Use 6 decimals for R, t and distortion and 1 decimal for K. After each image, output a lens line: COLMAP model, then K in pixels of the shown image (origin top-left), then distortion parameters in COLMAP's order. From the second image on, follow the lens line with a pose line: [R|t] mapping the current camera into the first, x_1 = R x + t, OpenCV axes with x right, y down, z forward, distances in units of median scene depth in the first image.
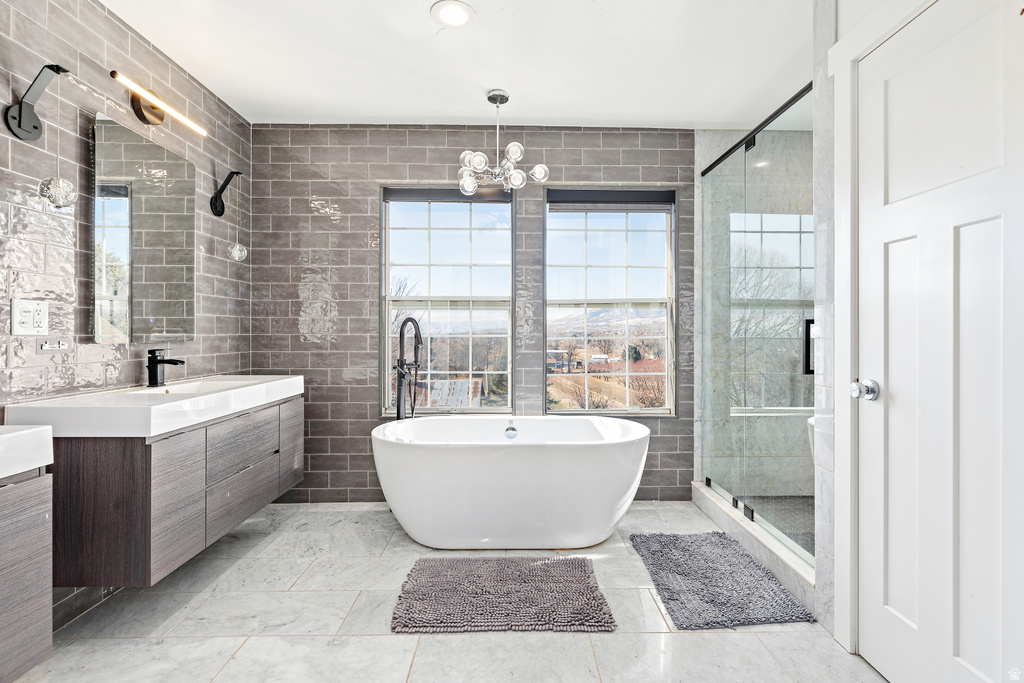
lens RADIAL K [[491.9, 0, 524.7], [0, 491.9, 330.1], [0, 0, 1]] dist [-0.001951, 0.000744]
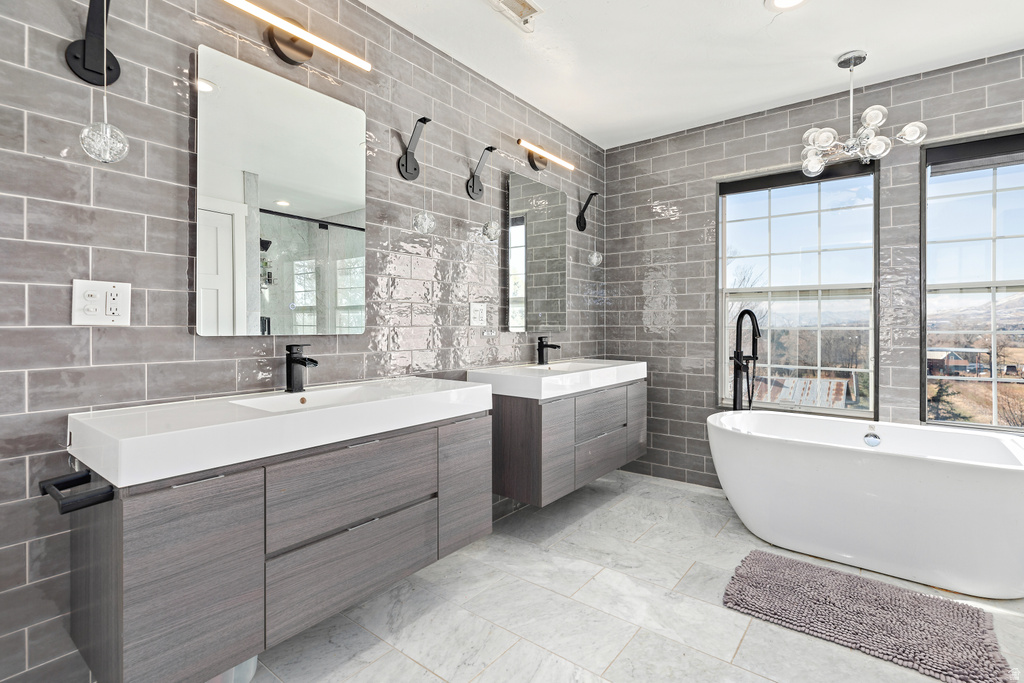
lens RADIAL K [[487.6, 0, 517.9], [0, 487.6, 323.6], [0, 0, 1]] dist [-0.002218, -0.000064]
pose [[0.775100, -0.000243, -0.631839, 0.033952], [0.002064, 0.999996, 0.002148, 0.000192], [0.631836, -0.002970, 0.775097, -0.065114]]
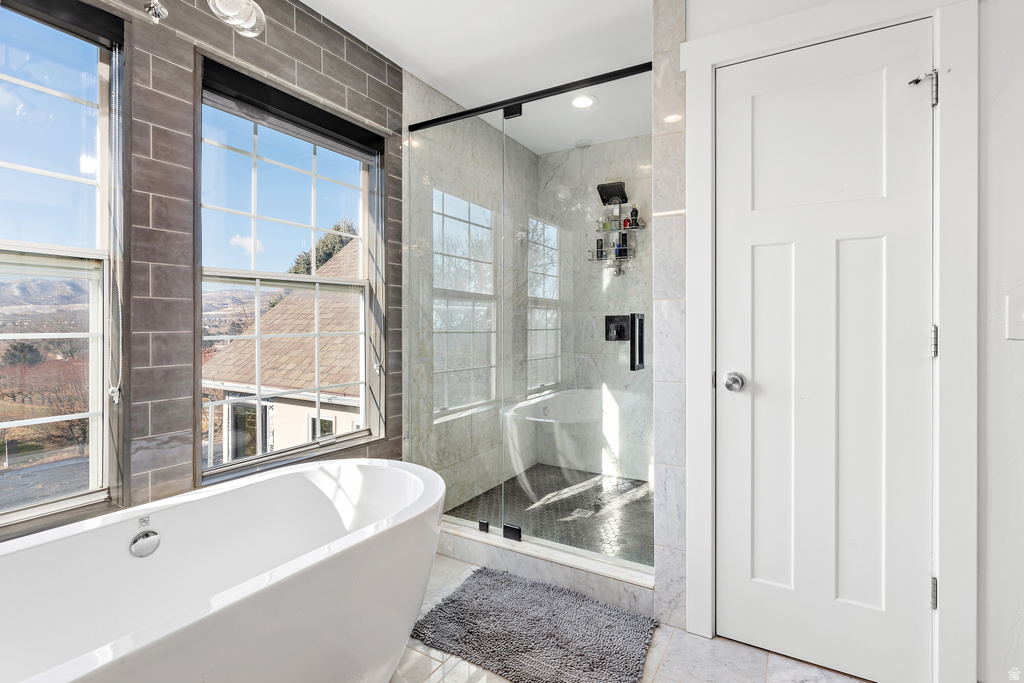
lens RADIAL K [[487.6, 0, 517.9], [0, 487.6, 323.6], [0, 0, 1]] dist [-0.002218, -0.000064]
pose [[0.519067, 0.001334, 0.854733, -0.262671], [-0.004491, 0.999989, 0.001166, -0.001864], [-0.854722, -0.004444, 0.519067, 0.509381]]
